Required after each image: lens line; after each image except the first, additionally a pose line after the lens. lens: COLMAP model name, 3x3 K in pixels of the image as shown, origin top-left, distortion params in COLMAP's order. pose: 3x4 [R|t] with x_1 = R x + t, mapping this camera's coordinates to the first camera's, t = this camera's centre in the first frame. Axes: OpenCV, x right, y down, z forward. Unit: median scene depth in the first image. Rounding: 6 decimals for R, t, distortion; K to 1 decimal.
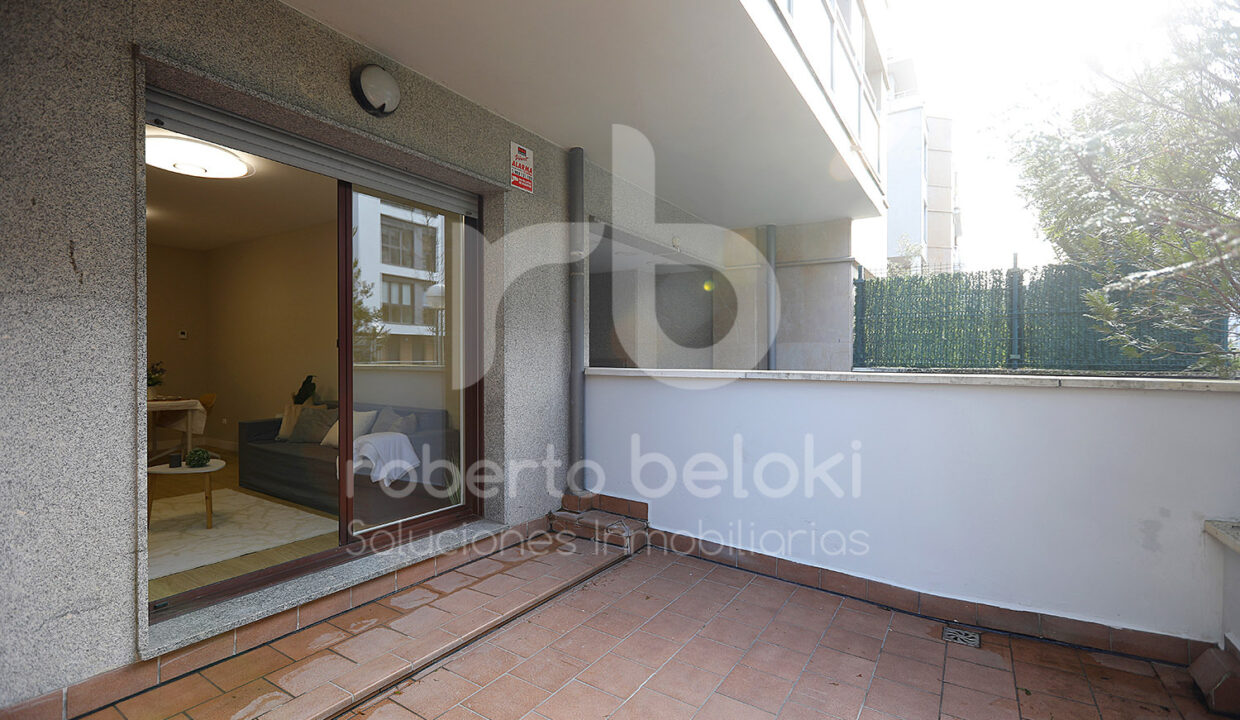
lens RADIAL K [[549.6, 0, 613.7], [0, 549.6, 359.9], [0, 0, 1]] dist [-0.003279, 0.002555]
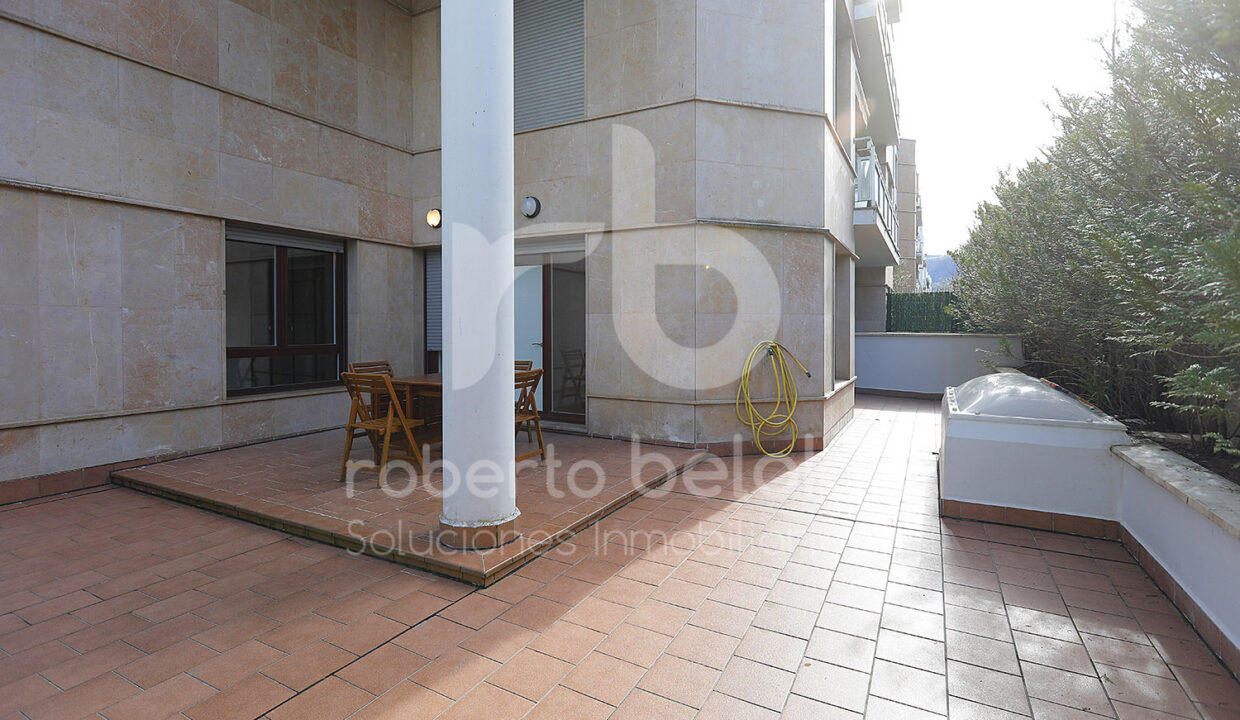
lens RADIAL K [[549.6, 0, 644.6], [0, 549.6, 332.1], [0, 0, 1]] dist [-0.003279, 0.002555]
pose [[0.994676, -0.022474, 0.100575, -0.791042], [0.020873, 0.999639, 0.016936, -0.044784], [-0.100919, -0.014746, 0.994785, -1.164195]]
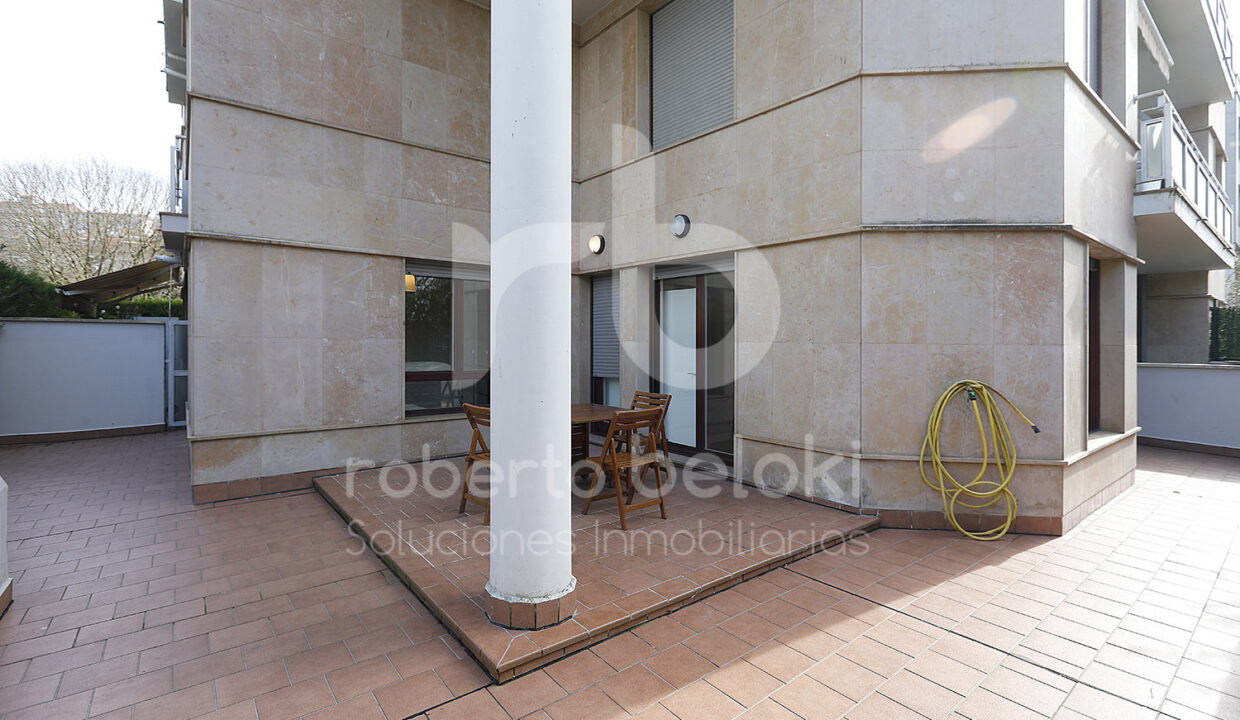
lens RADIAL K [[549.6, 0, 649.2], [0, 549.6, 343.9], [0, 0, 1]] dist [-0.003279, 0.002555]
pose [[0.956594, -0.015355, -0.291019, -0.689018], [0.015216, 0.999880, -0.002740, -0.058212], [0.291027, -0.001807, 0.956713, -1.056706]]
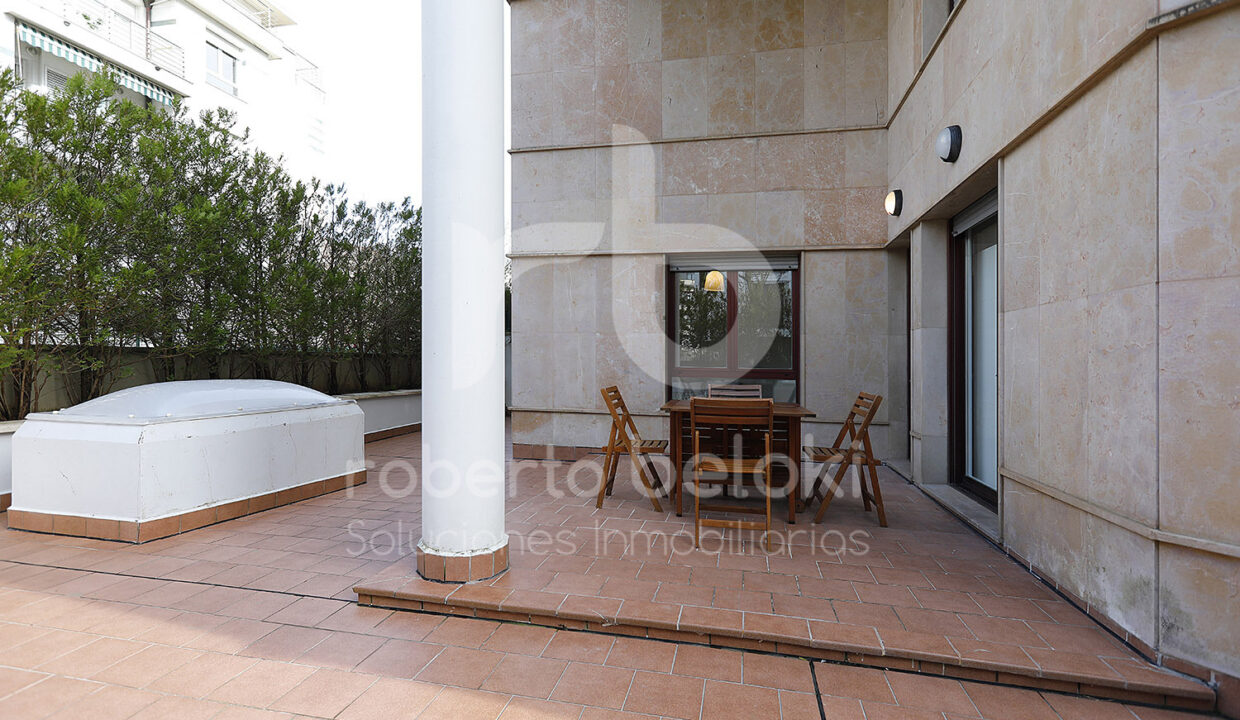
lens RADIAL K [[590.1, 0, 629.0], [0, 590.1, 367.3], [0, 0, 1]] dist [0.005582, 0.000134]
pose [[0.354327, -0.011946, -0.935045, -0.457507], [-0.004913, 0.999881, -0.014636, -0.008903], [0.935109, 0.009780, 0.354226, -0.754092]]
